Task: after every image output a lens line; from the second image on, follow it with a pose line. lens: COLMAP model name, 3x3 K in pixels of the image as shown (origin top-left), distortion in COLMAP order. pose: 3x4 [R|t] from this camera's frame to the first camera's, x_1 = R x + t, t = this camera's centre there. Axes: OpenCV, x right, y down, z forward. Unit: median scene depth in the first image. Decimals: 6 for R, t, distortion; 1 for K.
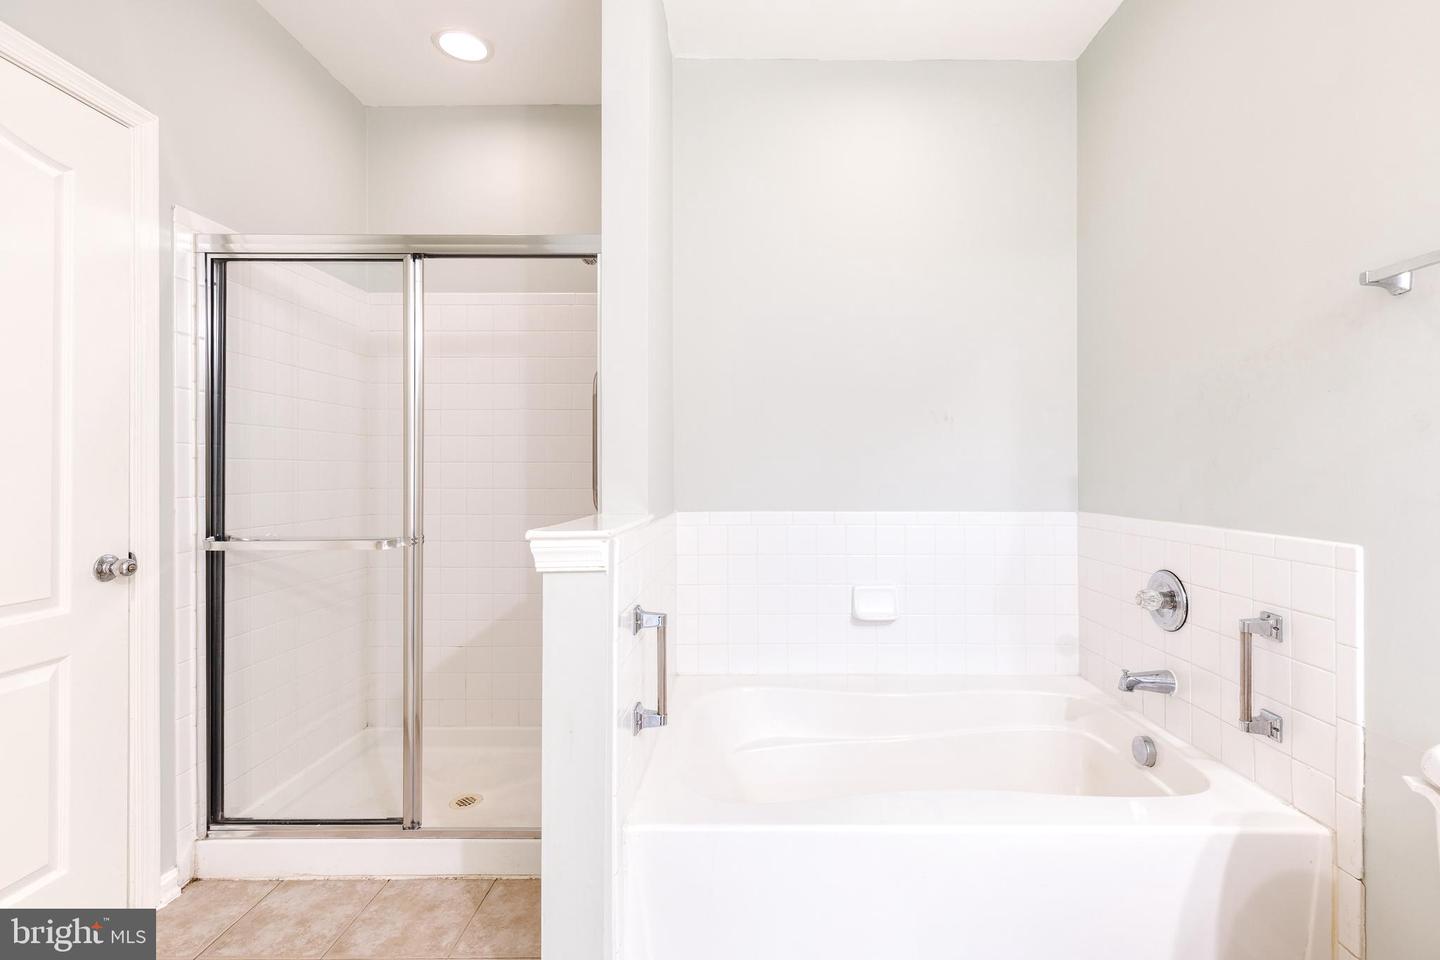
lens RADIAL K [[659.7, 0, 732.0], [0, 659.7, 486.0], [0, 0, 1]] dist [0.013615, -0.000034]
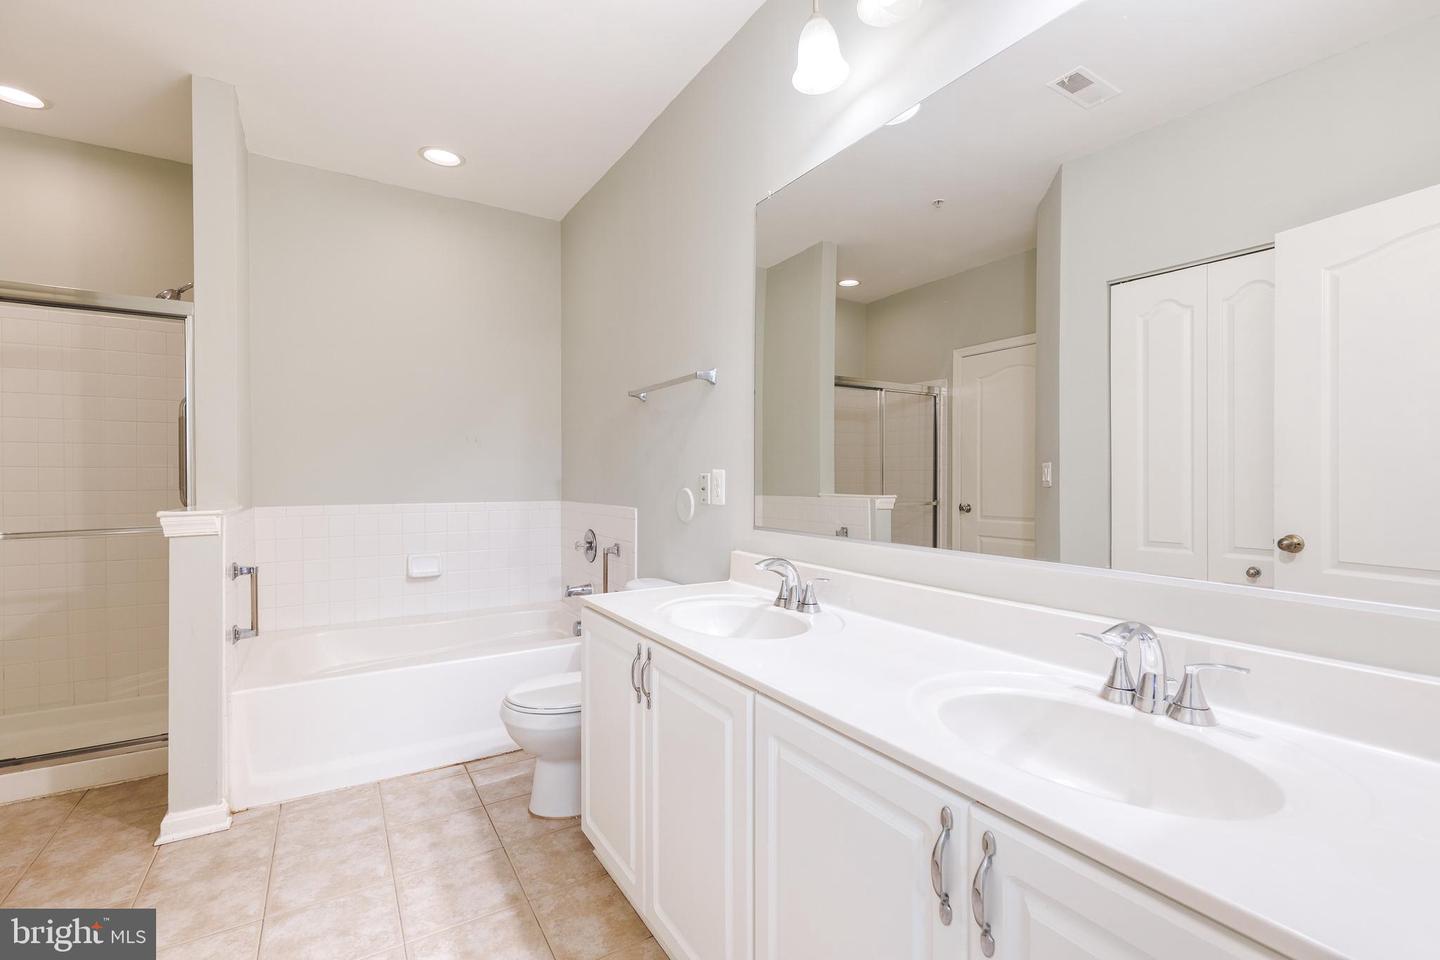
lens RADIAL K [[659.7, 0, 732.0], [0, 659.7, 486.0], [0, 0, 1]] dist [0.013615, -0.000034]
pose [[0.840469, -0.004704, 0.541840, -0.005776], [0.006268, 0.999980, -0.001042, 0.009777], [-0.541824, 0.004272, 0.840481, -0.785209]]
